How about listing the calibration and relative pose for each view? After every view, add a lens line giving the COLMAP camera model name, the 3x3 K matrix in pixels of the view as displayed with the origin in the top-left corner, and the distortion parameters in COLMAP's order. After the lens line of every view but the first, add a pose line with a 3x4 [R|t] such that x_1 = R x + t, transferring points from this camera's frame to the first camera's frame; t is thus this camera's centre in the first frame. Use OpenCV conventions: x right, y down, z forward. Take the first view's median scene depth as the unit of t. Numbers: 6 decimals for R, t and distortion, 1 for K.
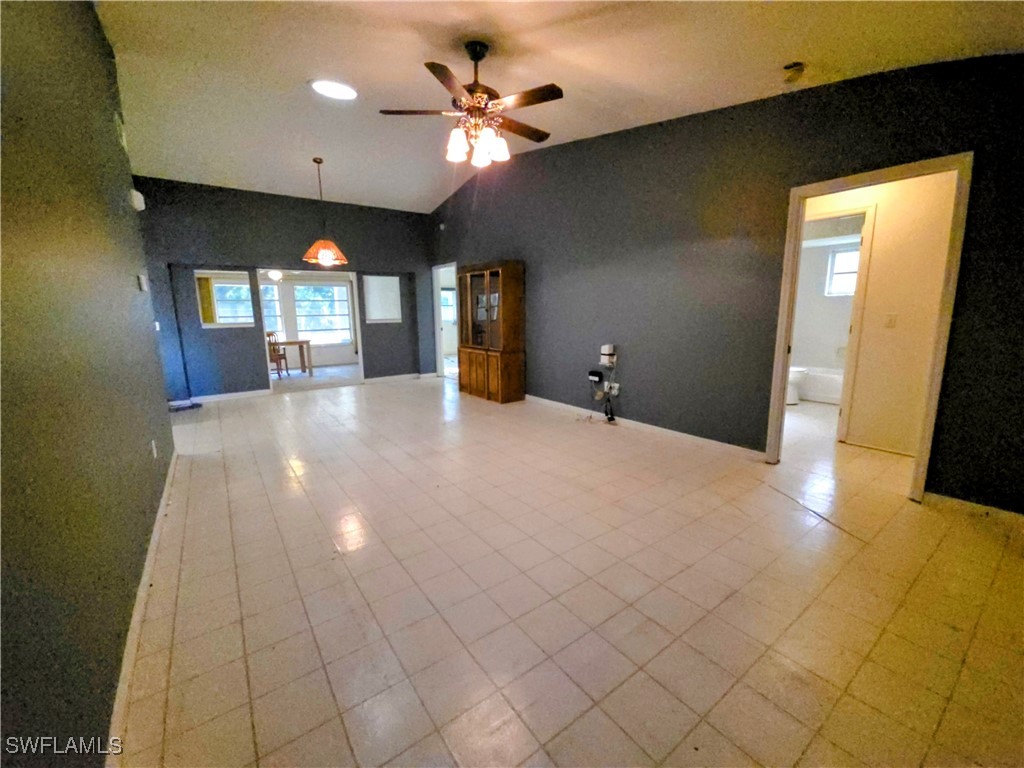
lens RADIAL K [[416.2, 0, 508.6], [0, 416.2, 383.1], [0, 0, 1]] dist [0.001035, 0.000113]
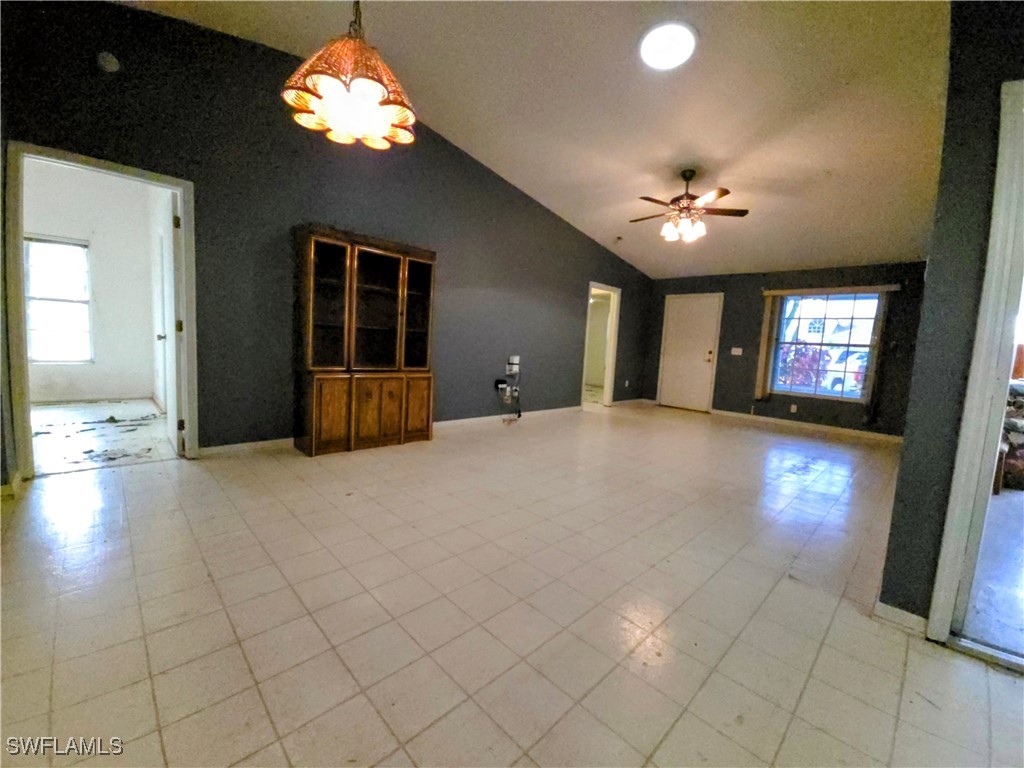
lens RADIAL K [[416.2, 0, 508.6], [0, 416.2, 383.1], [0, 0, 1]] dist [0.001035, 0.000113]
pose [[-0.143213, -0.086702, 0.985887, -0.958270], [0.117573, 0.987611, 0.103932, -0.141468], [-0.982683, 0.130799, -0.131245, 1.170024]]
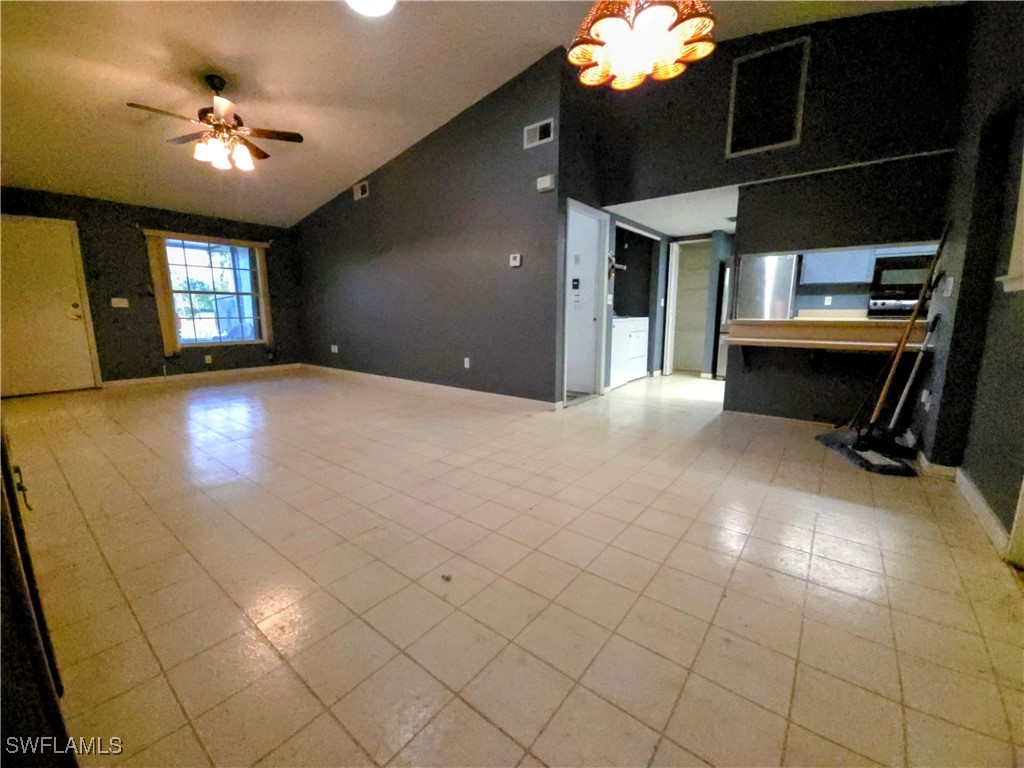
lens RADIAL K [[416.2, 0, 508.6], [0, 416.2, 383.1], [0, 0, 1]] dist [0.001035, 0.000113]
pose [[-0.963305, 0.066732, -0.259982, -0.325265], [-0.024312, 0.942926, 0.332114, -0.207700], [0.267306, 0.326248, -0.906703, 1.599879]]
